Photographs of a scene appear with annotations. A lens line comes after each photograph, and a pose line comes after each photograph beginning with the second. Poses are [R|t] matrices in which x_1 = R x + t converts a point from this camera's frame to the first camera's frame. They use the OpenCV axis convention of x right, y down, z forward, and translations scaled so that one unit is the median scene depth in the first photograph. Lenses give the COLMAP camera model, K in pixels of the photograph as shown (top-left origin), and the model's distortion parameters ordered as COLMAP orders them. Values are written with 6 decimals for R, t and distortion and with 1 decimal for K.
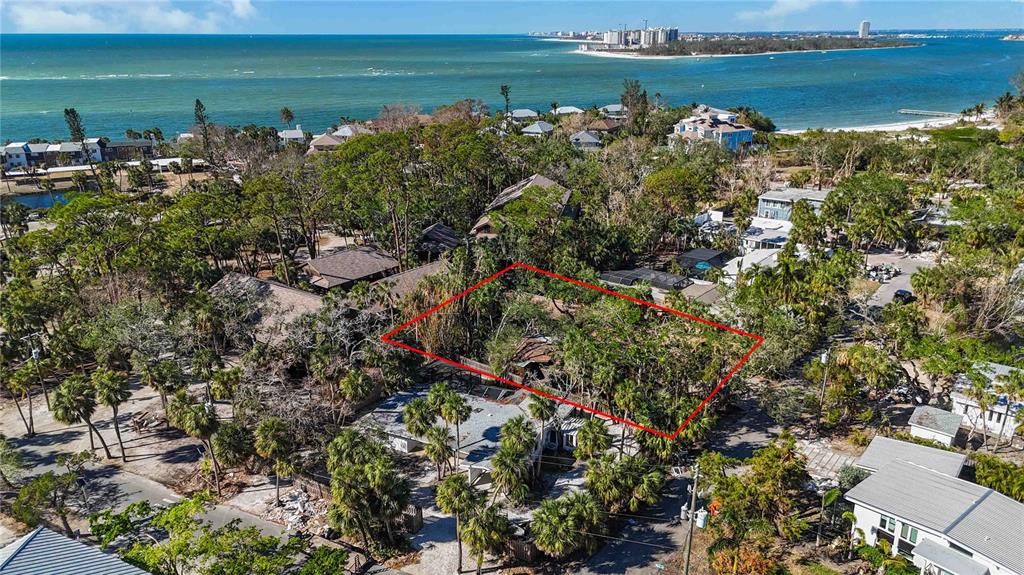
lens RADIAL K [[761.5, 0, 512.0], [0, 761.5, 287.5], [0, 0, 1]] dist [0.086159, -0.071896]
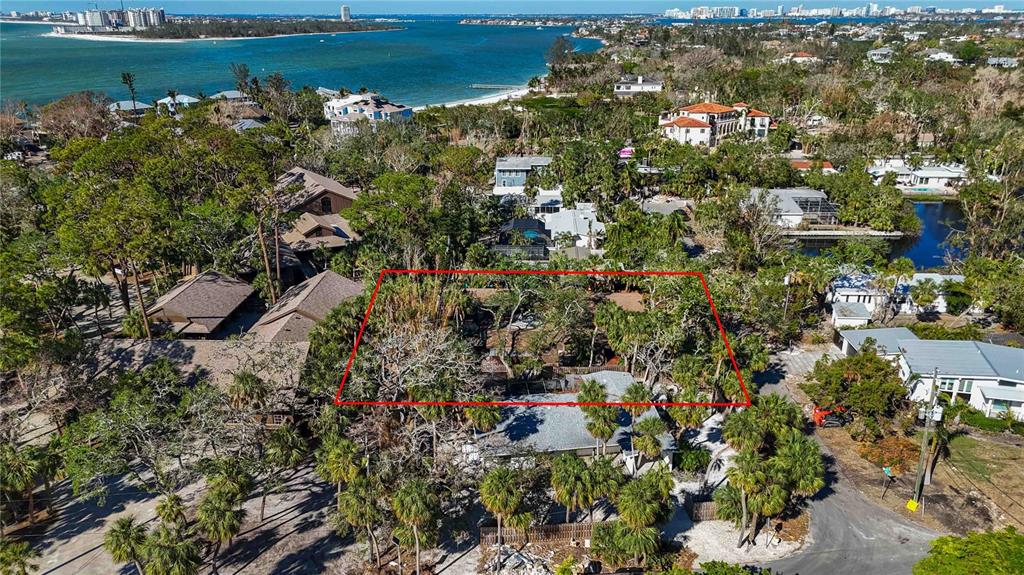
lens RADIAL K [[766.7, 0, 512.0], [0, 766.7, 287.5], [0, 0, 1]] dist [0.065153, -0.045107]
pose [[0.813215, -0.197944, 0.547266, -0.194036], [0.187882, 0.979321, 0.075032, -0.022161], [-0.550801, 0.041804, 0.833589, 0.076396]]
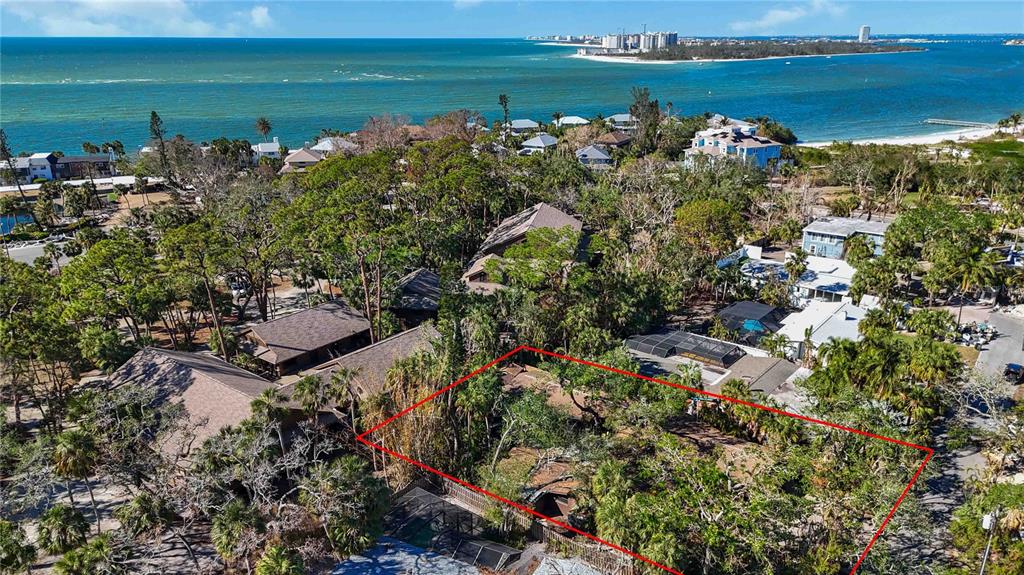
lens RADIAL K [[761.5, 0, 512.0], [0, 761.5, 287.5], [0, 0, 1]] dist [0.086159, -0.071896]
pose [[0.999993, 0.000594, 0.003681, -0.002560], [-0.000576, 0.999989, -0.004679, -0.034826], [-0.003684, 0.004677, 0.999982, 0.107207]]
